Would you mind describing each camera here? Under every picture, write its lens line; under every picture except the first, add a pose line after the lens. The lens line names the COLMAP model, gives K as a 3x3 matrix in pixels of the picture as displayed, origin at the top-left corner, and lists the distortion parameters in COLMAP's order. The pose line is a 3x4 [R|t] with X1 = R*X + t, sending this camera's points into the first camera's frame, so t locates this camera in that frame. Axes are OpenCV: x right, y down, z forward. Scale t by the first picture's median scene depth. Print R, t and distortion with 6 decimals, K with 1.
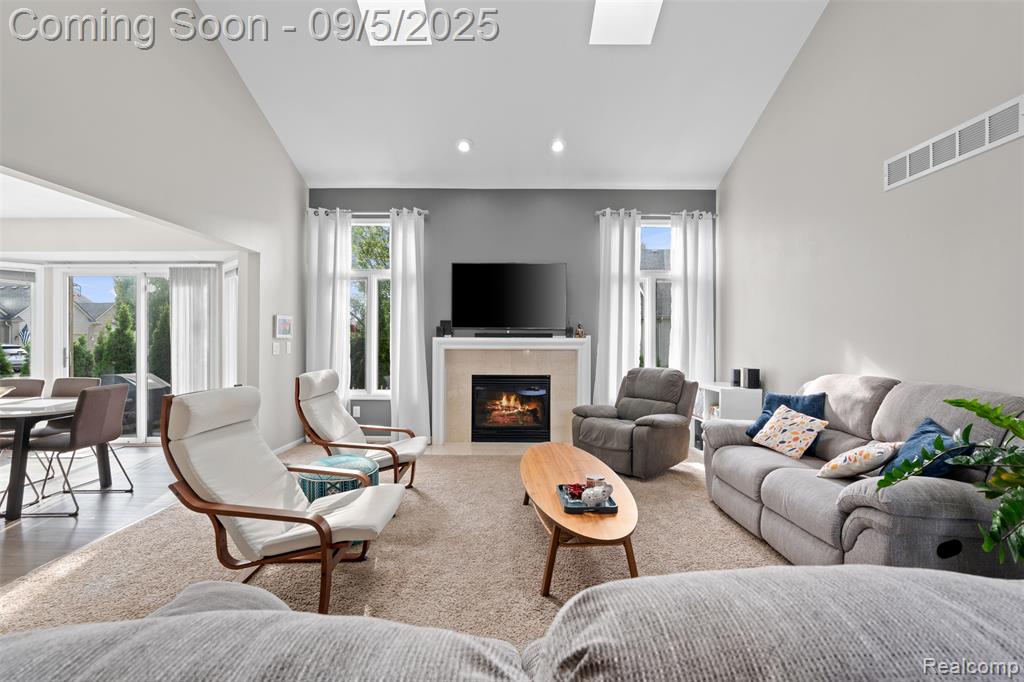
lens RADIAL K [[446.1, 0, 512.0], [0, 446.1, 341.0], [0, 0, 1]] dist [0.000664, 0.000180]
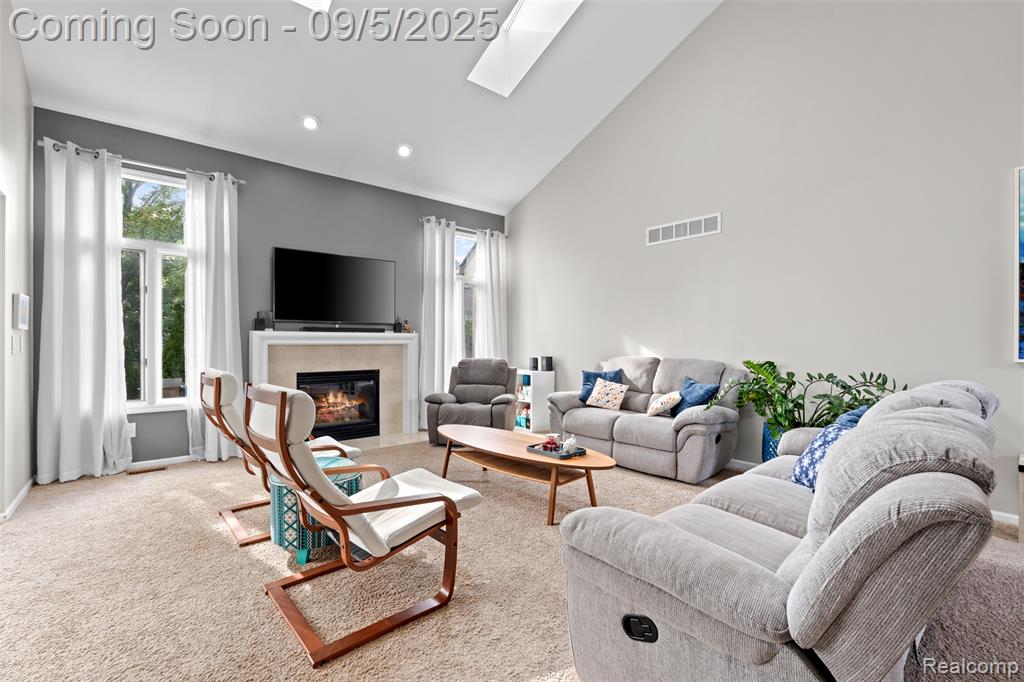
lens RADIAL K [[446.1, 0, 512.0], [0, 446.1, 341.0], [0, 0, 1]] dist [0.000664, 0.000180]
pose [[0.764263, -0.003418, 0.644895, -0.350548], [0.000643, 0.999989, 0.004537, 0.007262], [-0.644904, -0.003053, 0.764258, 0.026230]]
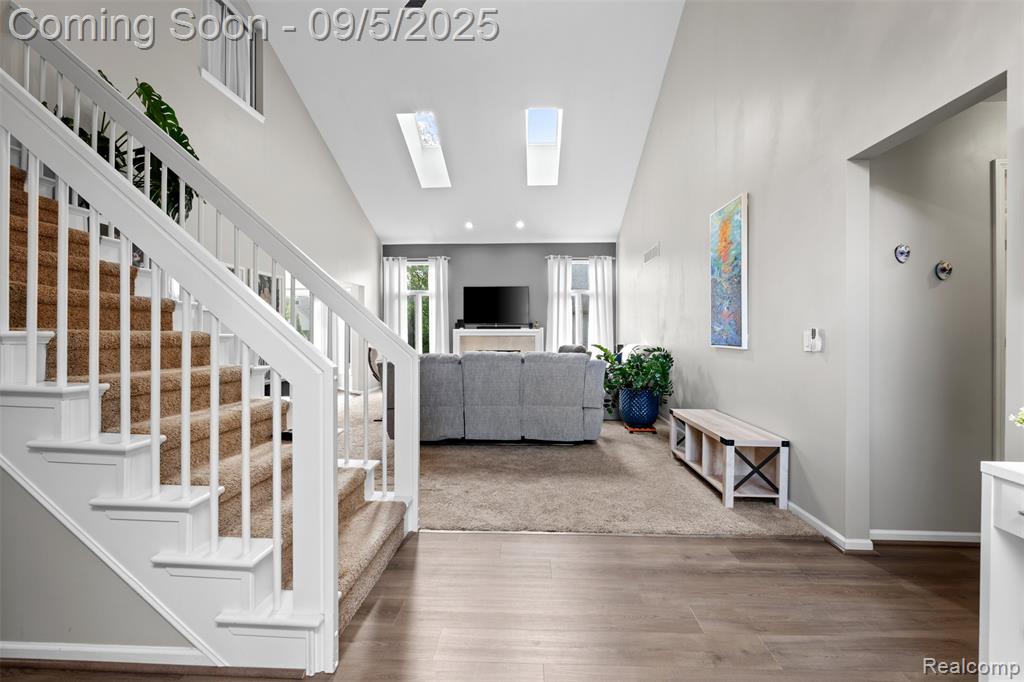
lens RADIAL K [[464.3, 0, 512.0], [0, 464.3, 341.0], [0, 0, 1]] dist [-0.001524, 0.000280]
pose [[0.998837, -0.005099, -0.047940, 0.144505], [0.005768, 0.999888, 0.013811, 0.015087], [0.047864, -0.014071, 0.998755, -0.832779]]
